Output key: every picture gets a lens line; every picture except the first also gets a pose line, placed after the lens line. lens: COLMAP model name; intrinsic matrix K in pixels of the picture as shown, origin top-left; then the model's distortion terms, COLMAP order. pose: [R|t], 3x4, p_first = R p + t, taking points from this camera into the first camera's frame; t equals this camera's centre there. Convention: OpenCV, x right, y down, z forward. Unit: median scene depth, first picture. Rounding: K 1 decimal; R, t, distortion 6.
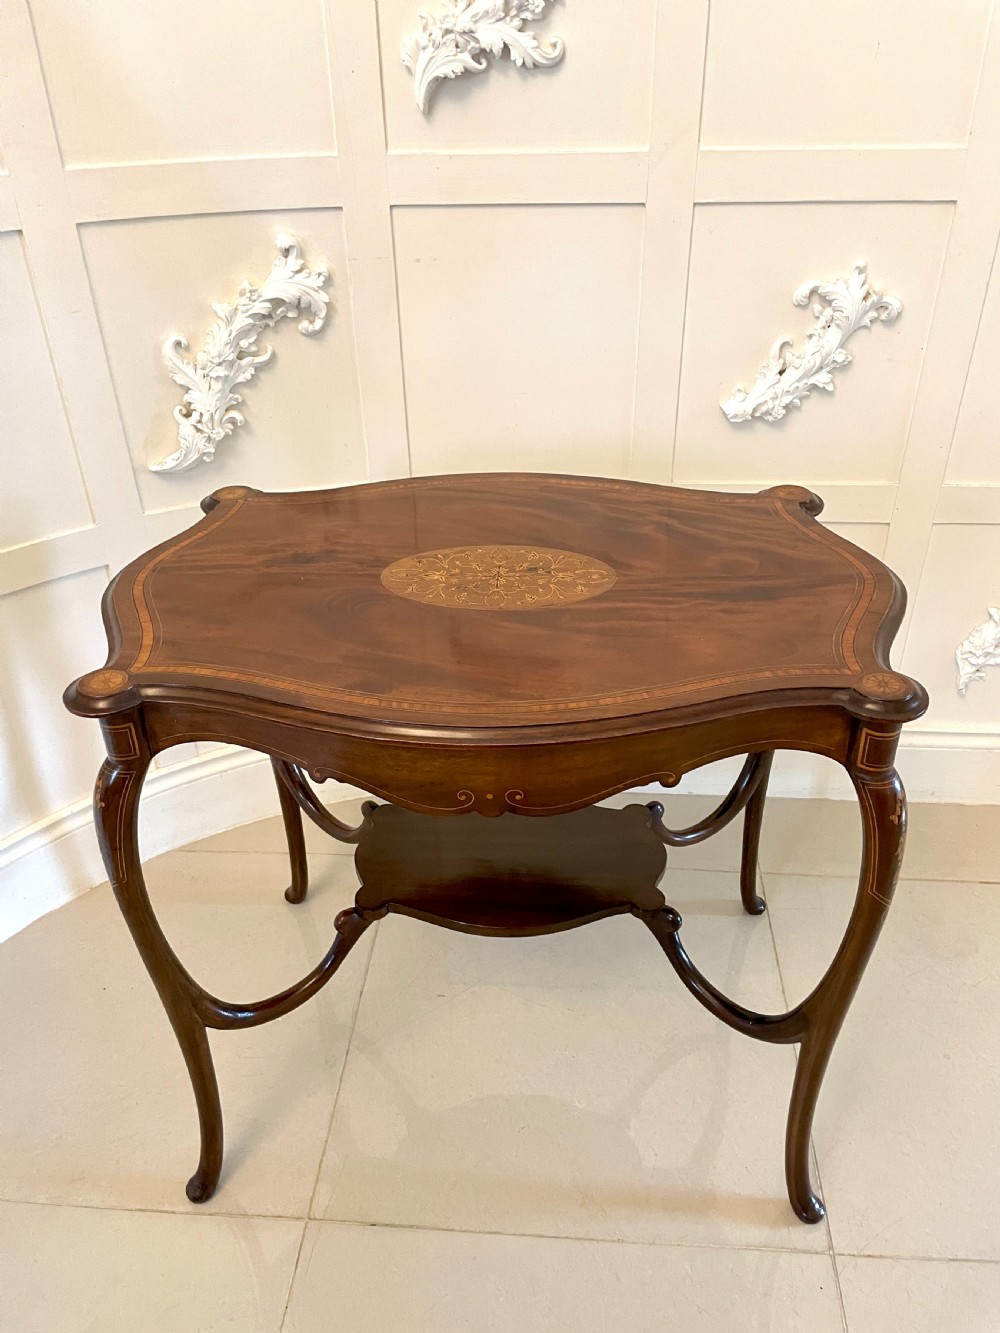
lens RADIAL K [[1013.2, 0, 512.1], [0, 1013.2, 666.6], [0, 0, 1]] dist [0.089398, -0.123346]
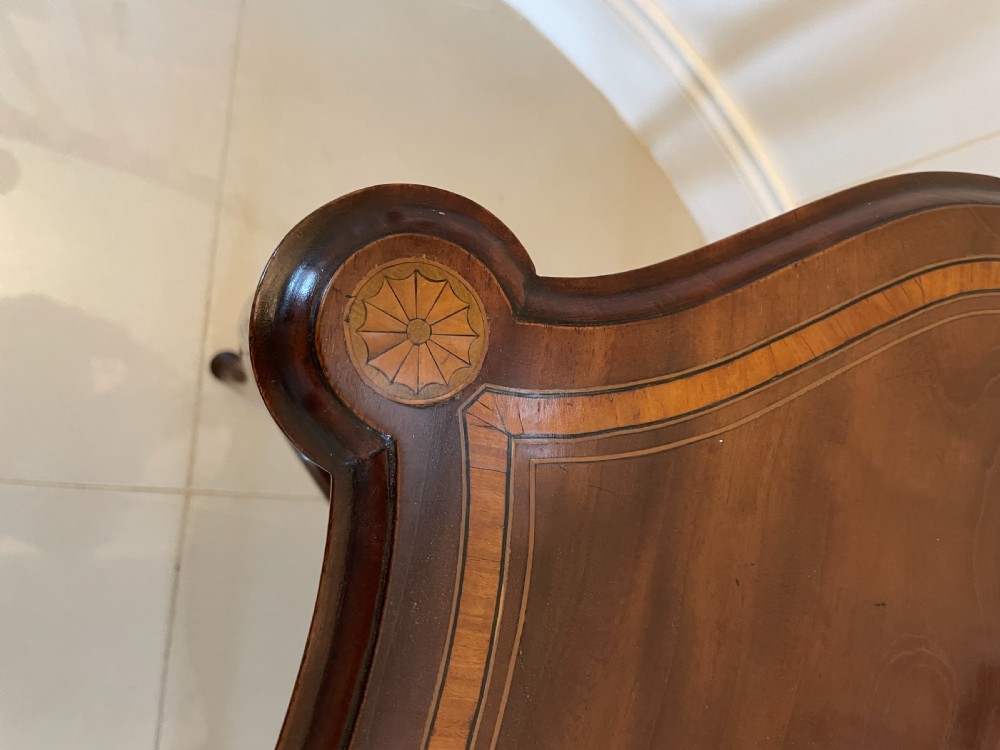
lens RADIAL K [[760.1, 0, 500.0], [0, 760.1, 375.0], [0, 0, 1]] dist [0.089398, -0.123346]
pose [[-0.021186, 0.998911, -0.041566, -0.245058], [-0.790442, 0.008721, 0.612475, -0.083895], [0.612171, 0.045831, 0.789396, 0.554475]]
